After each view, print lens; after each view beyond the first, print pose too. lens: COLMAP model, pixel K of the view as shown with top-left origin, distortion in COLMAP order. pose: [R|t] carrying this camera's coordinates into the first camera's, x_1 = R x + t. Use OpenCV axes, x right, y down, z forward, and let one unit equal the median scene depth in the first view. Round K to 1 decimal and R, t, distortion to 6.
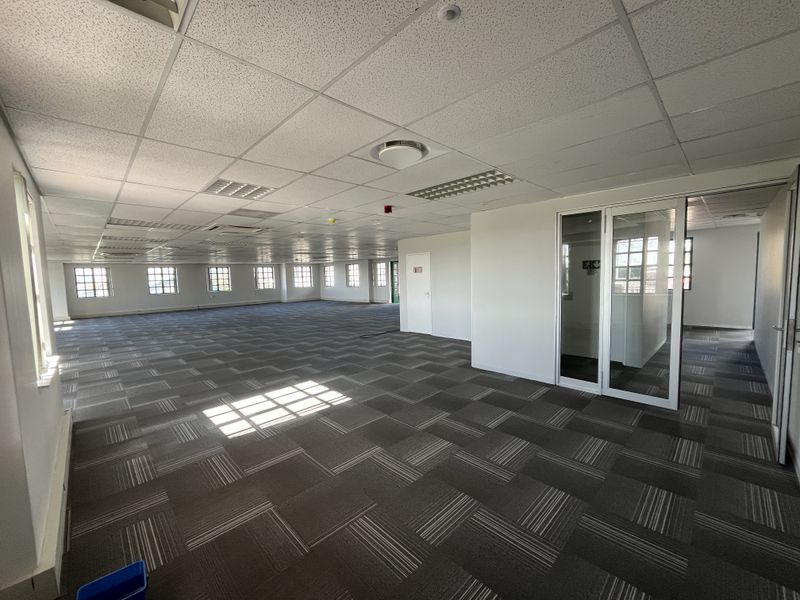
lens RADIAL K [[322.5, 0, 398.6], [0, 322.5, 297.6], [0, 0, 1]] dist [-0.003440, -0.000955]
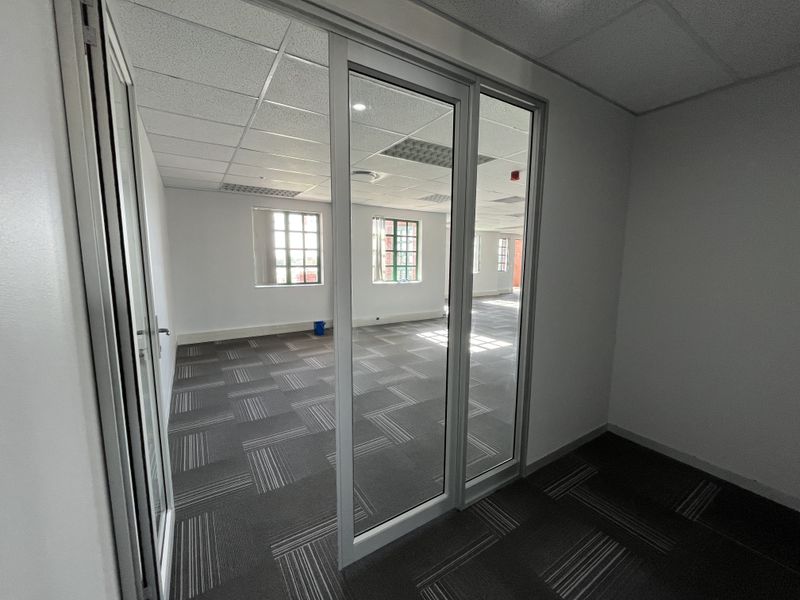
lens RADIAL K [[322.5, 0, 399.8], [0, 322.5, 296.8], [0, 0, 1]] dist [-0.003440, -0.000955]
pose [[-0.202862, 0.140952, -0.969010, 1.034720], [-0.070002, 0.984966, 0.157928, -0.066414], [0.976702, 0.099870, -0.189945, 0.961796]]
